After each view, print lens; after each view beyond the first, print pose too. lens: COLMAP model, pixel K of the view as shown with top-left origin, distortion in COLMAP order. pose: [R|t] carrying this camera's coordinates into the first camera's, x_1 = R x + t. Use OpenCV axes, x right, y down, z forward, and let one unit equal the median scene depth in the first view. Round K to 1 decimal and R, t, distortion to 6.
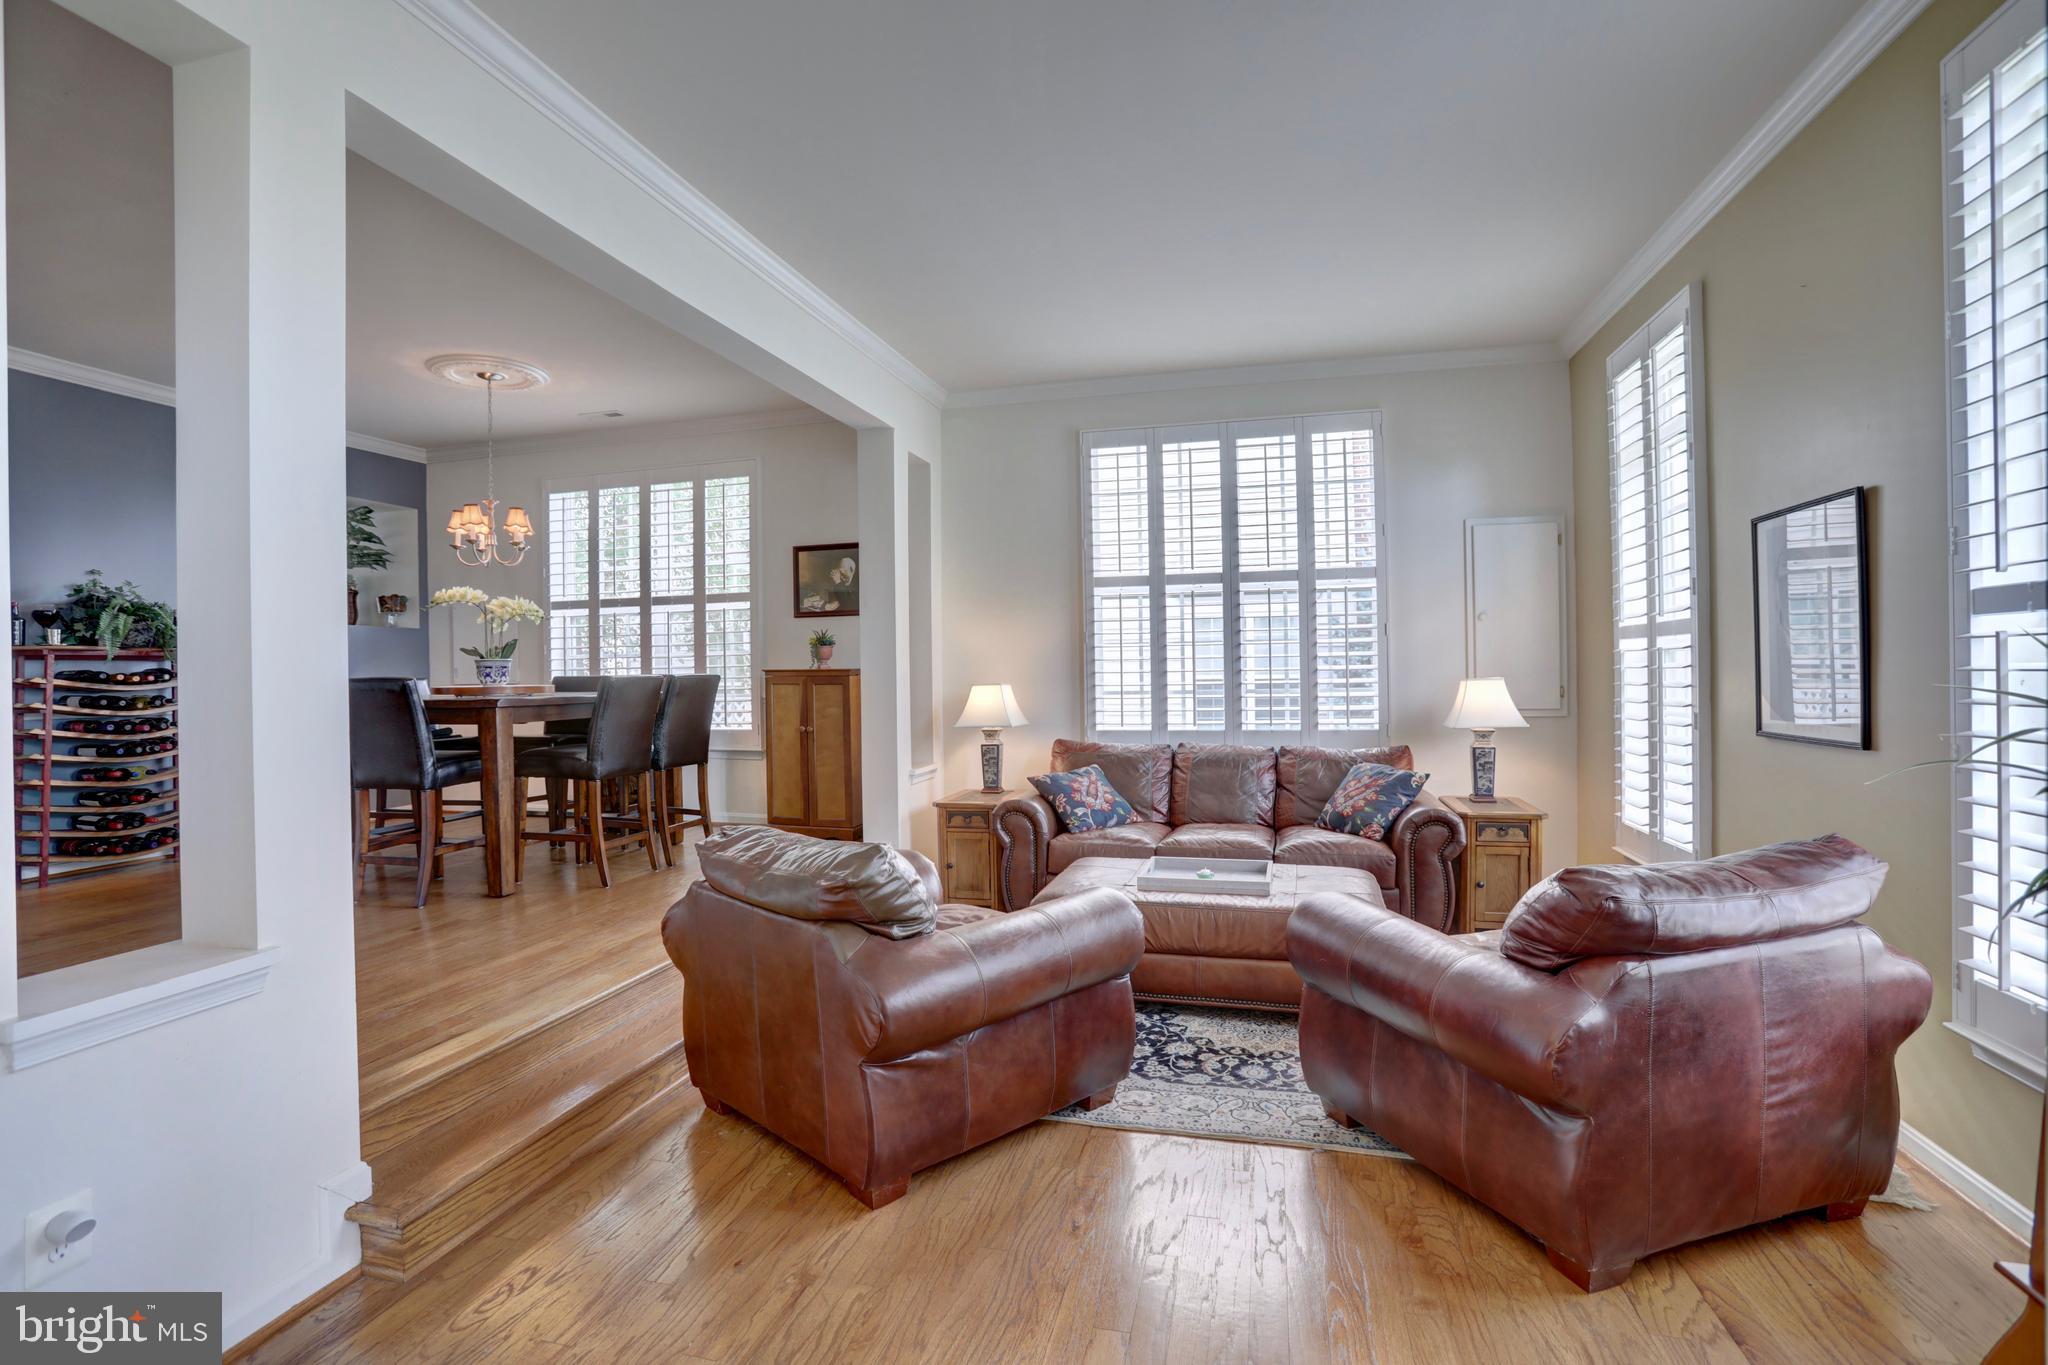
lens RADIAL K [[945.8, 0, 1027.5], [0, 945.8, 679.3], [0, 0, 1]] dist [-0.082943, 0.036005]
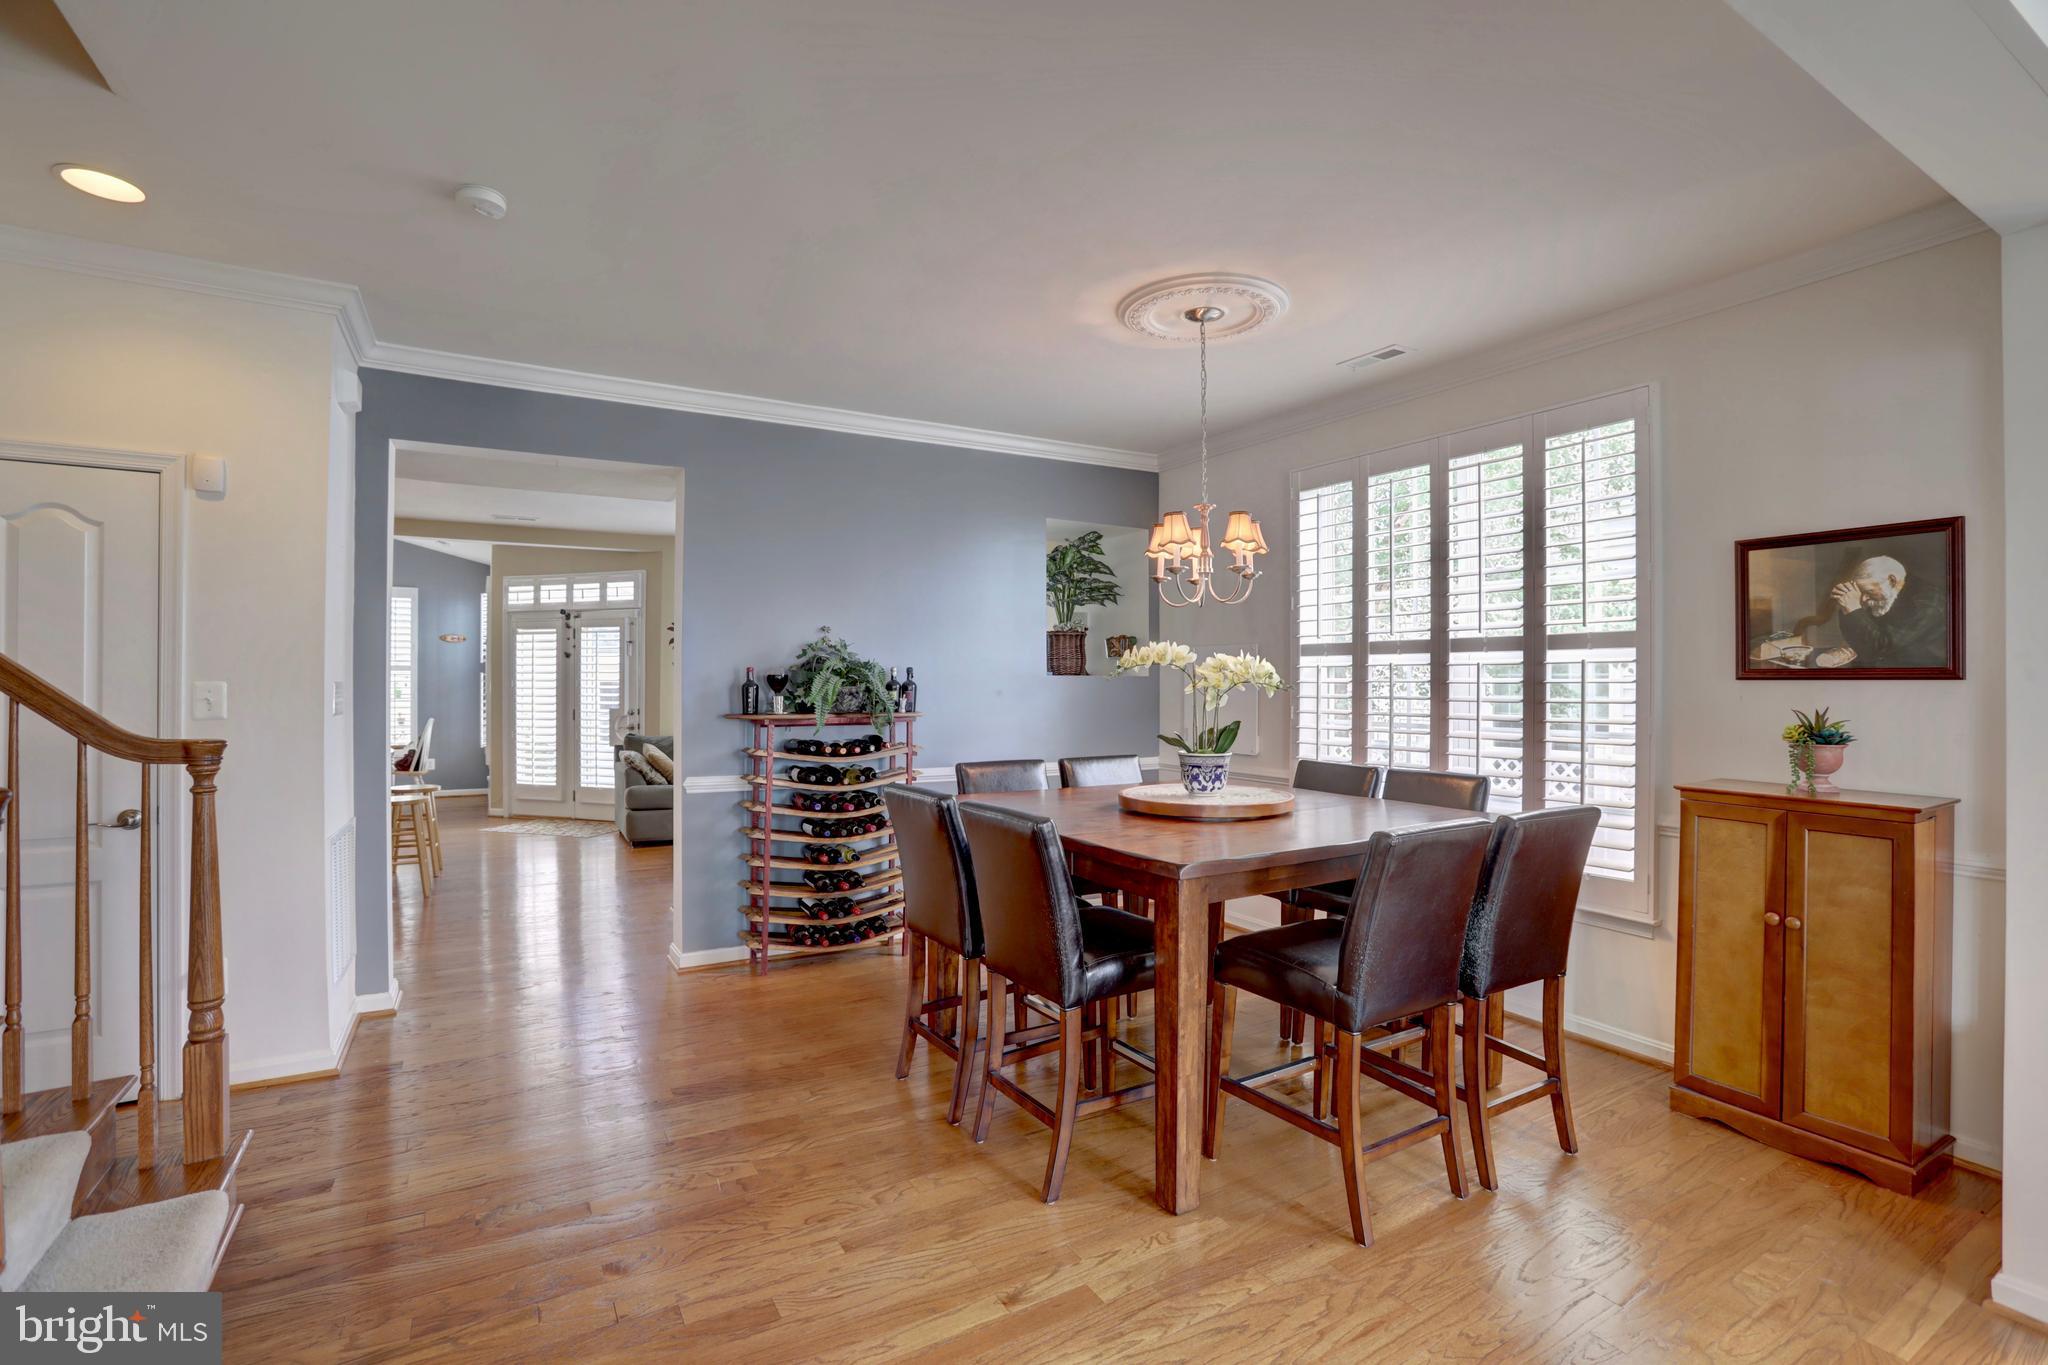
lens RADIAL K [[945.8, 0, 1027.5], [0, 945.8, 679.3], [0, 0, 1]] dist [-0.082943, 0.036005]
pose [[0.714388, 0.014512, -0.699599, -0.211969], [-0.018833, 0.999822, 0.001508, -0.071227], [0.699496, 0.012099, 0.714534, 0.449866]]
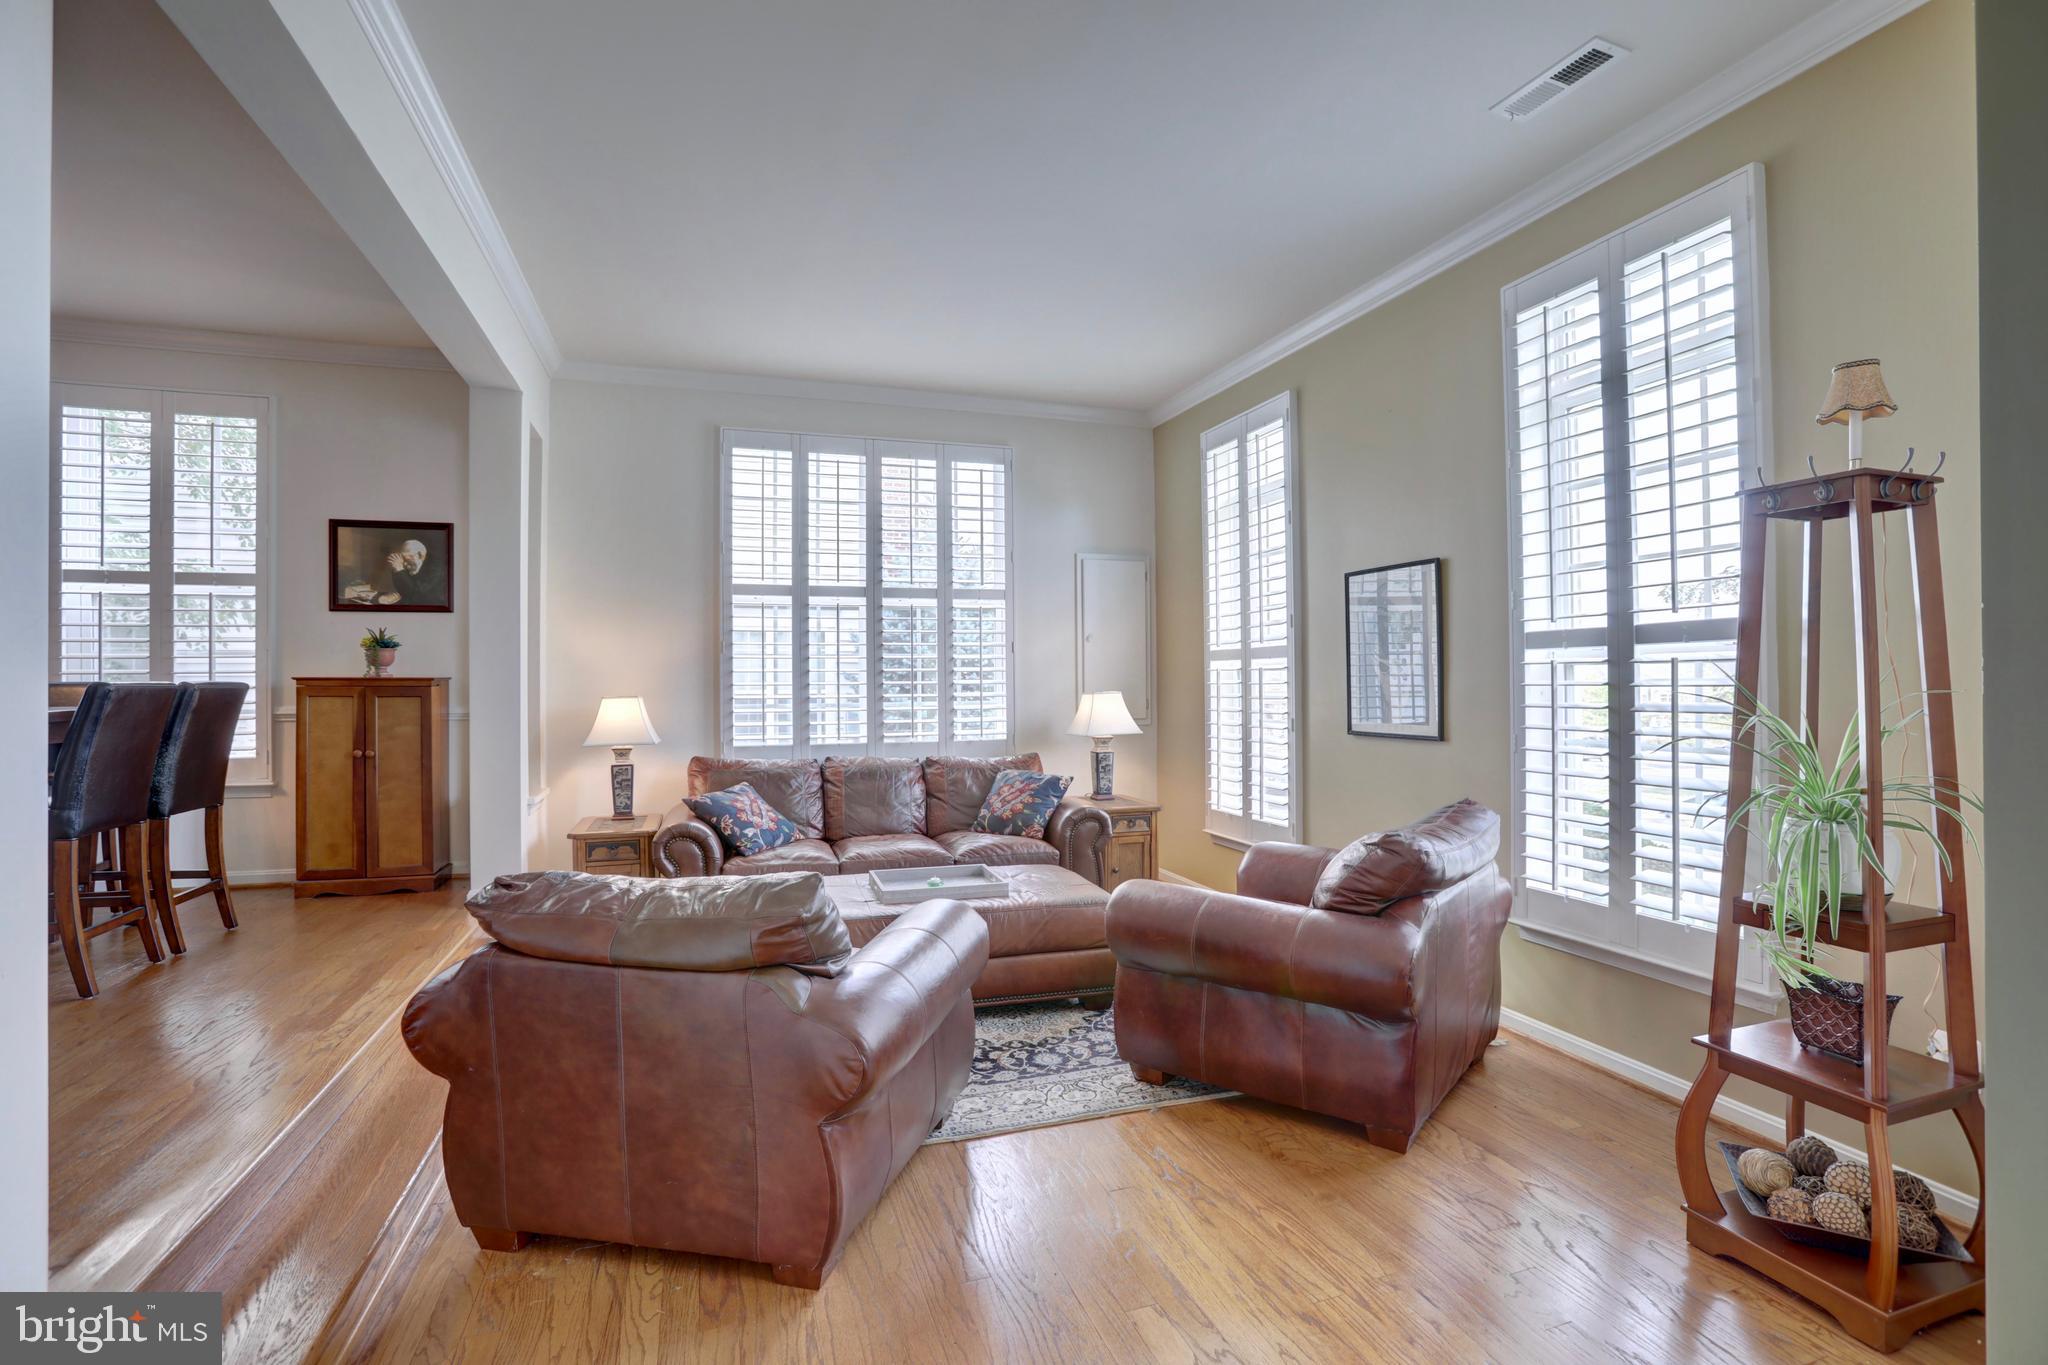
lens RADIAL K [[945.8, 0, 1027.5], [0, 945.8, 679.3], [0, 0, 1]] dist [-0.082943, 0.036005]
pose [[0.833074, 0.011127, 0.553049, -0.219953], [-0.002385, 0.999861, -0.016524, 0.002393], [-0.553156, 0.012446, 0.832985, 0.066431]]
